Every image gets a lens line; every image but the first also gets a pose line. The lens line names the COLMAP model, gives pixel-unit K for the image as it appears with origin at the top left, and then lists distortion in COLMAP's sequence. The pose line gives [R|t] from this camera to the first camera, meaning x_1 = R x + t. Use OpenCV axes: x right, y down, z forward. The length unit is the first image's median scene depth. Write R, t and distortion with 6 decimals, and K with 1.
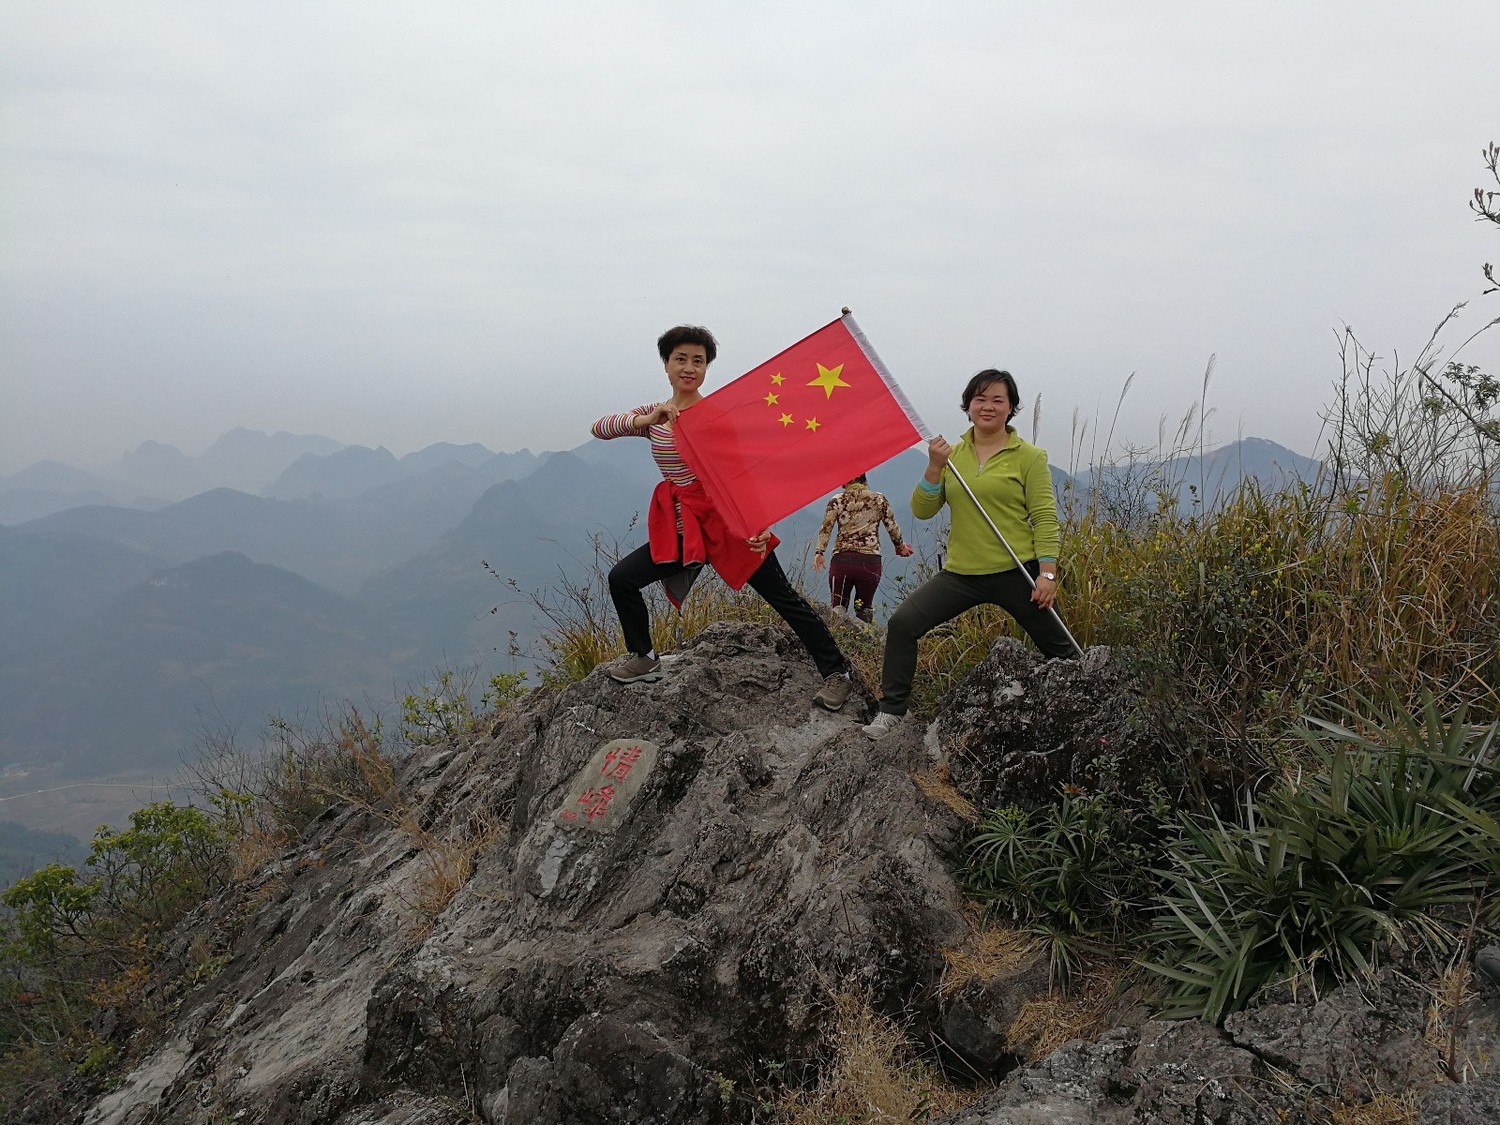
lens RADIAL K [[1209.3, 0, 755.0], [0, 1209.3, 563.0], [0, 0, 1]] dist [0.035337, -0.033376]
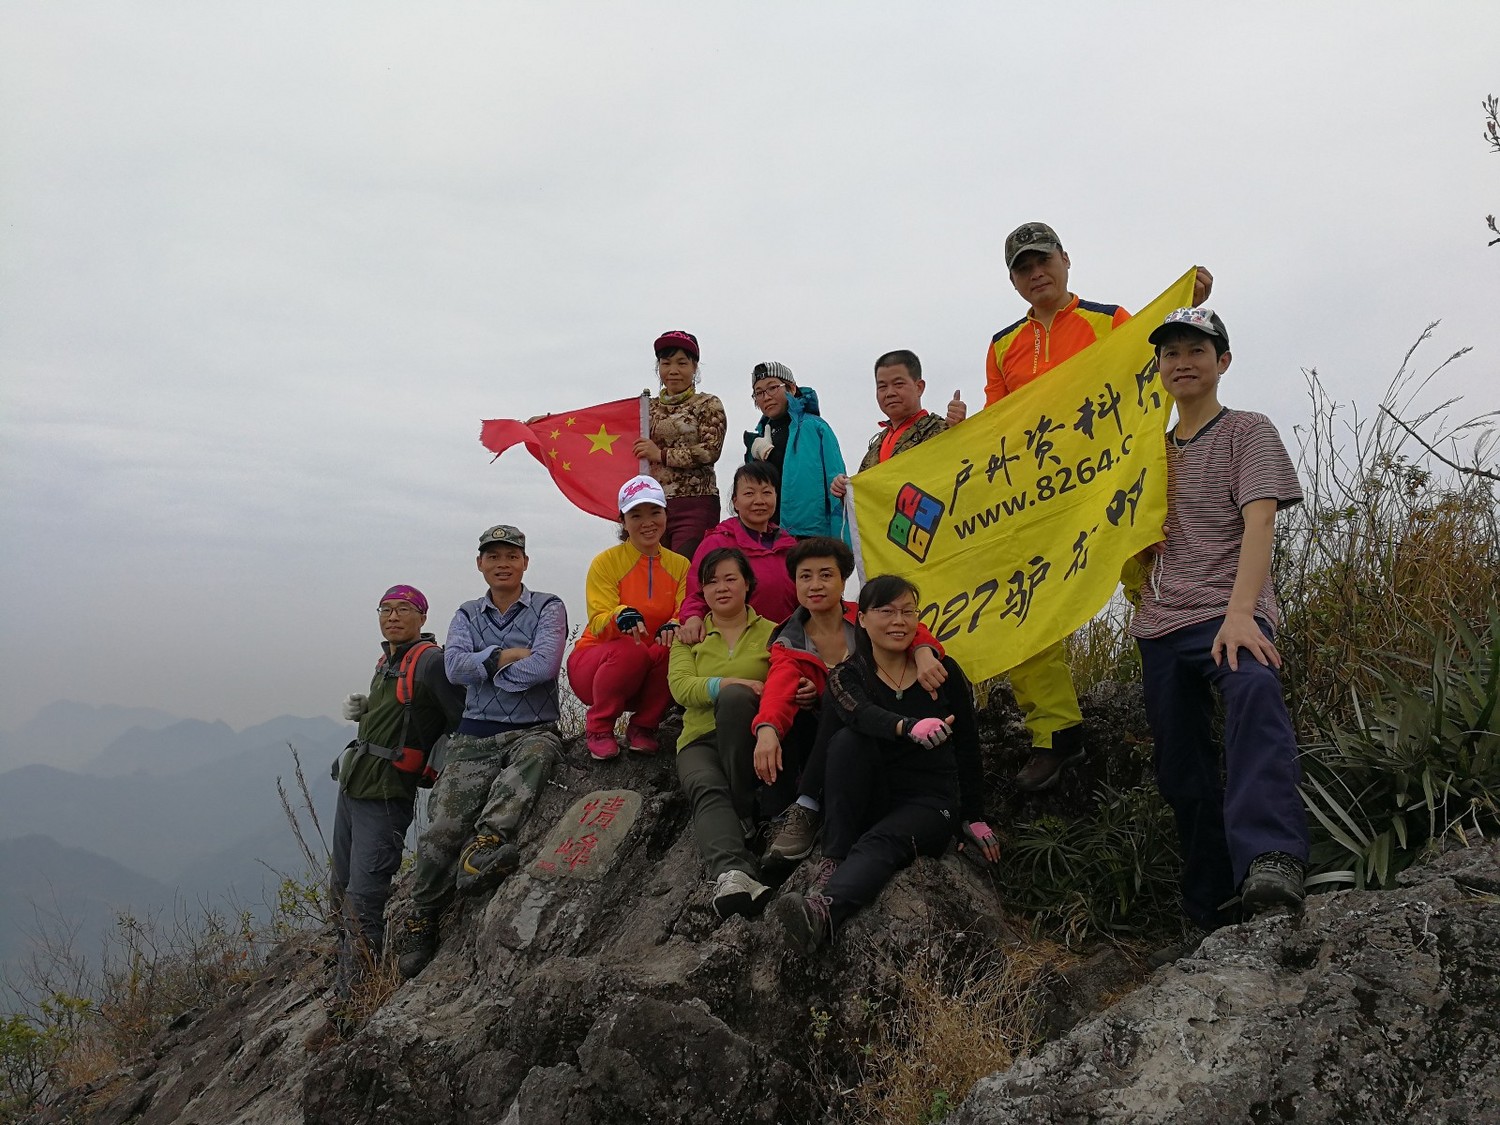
lens RADIAL K [[1209.3, 0, 755.7], [0, 1209.3, 555.9], [0, 0, 1]] dist [0.035337, -0.033376]
pose [[0.993388, 0.017055, 0.113534, -0.110462], [0.009304, 0.973694, -0.227671, 0.199400], [-0.114430, 0.227222, 0.967097, 0.074133]]
